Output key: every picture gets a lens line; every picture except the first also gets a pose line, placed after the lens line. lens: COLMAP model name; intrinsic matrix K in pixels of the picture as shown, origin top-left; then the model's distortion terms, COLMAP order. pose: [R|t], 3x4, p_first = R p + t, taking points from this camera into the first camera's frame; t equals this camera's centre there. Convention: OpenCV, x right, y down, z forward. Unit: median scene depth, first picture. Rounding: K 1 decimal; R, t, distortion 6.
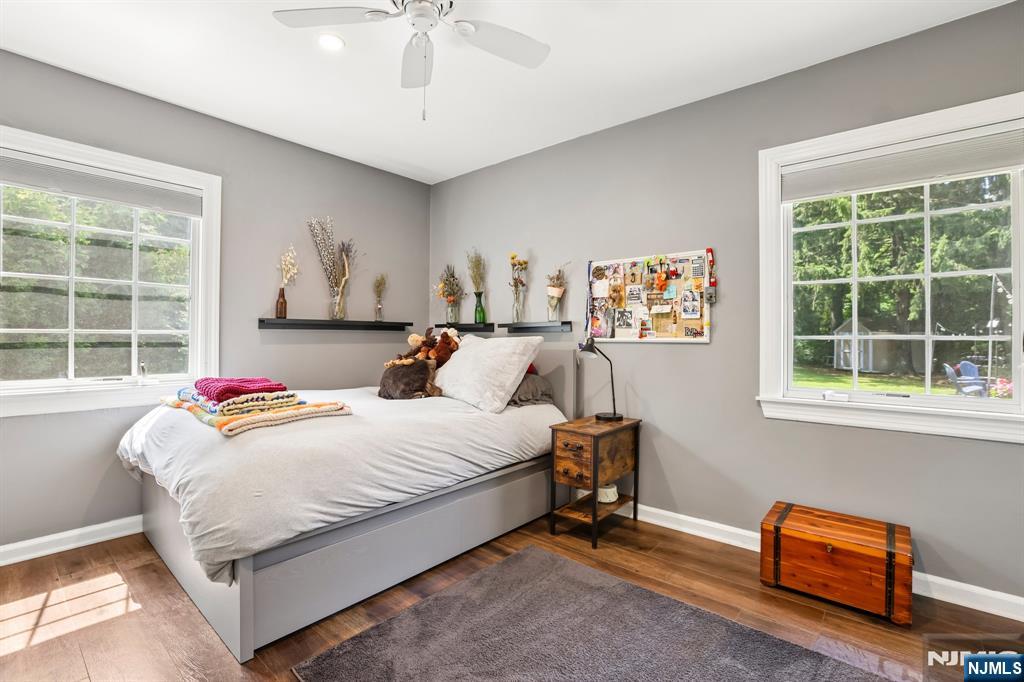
lens RADIAL K [[488.6, 0, 507.0], [0, 488.6, 341.4], [0, 0, 1]] dist [-0.017383, 0.001350]
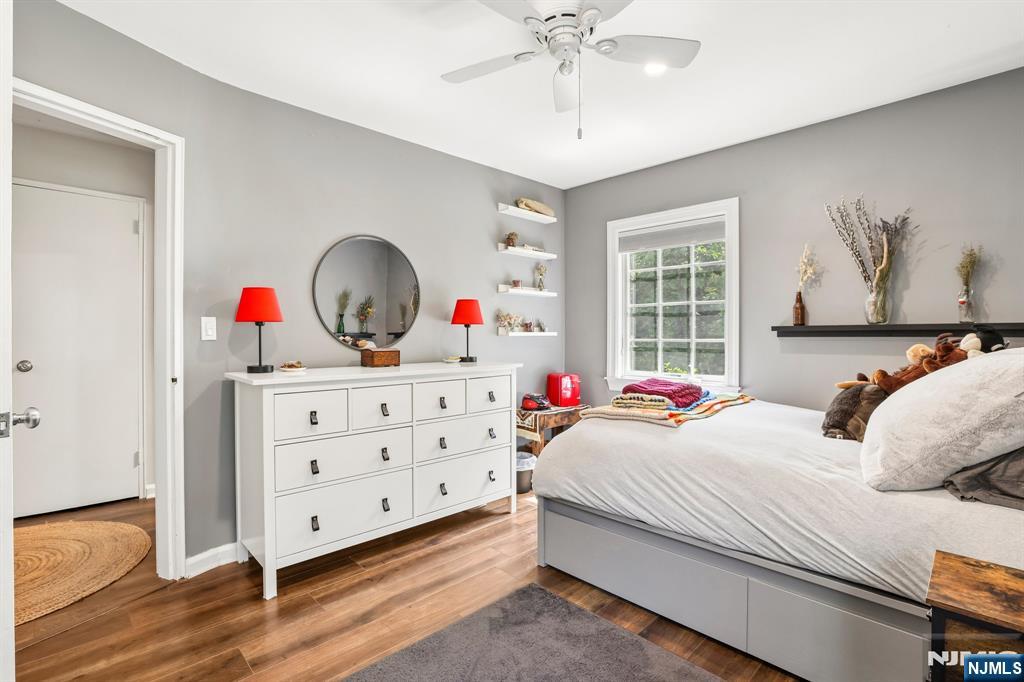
lens RADIAL K [[488.6, 0, 507.0], [0, 488.6, 341.4], [0, 0, 1]] dist [-0.017383, 0.001350]
pose [[-0.108478, 0.008175, -0.994065, 0.620222], [-0.006881, 0.999936, 0.008974, -0.026865], [0.994075, 0.007814, -0.108415, 0.687503]]
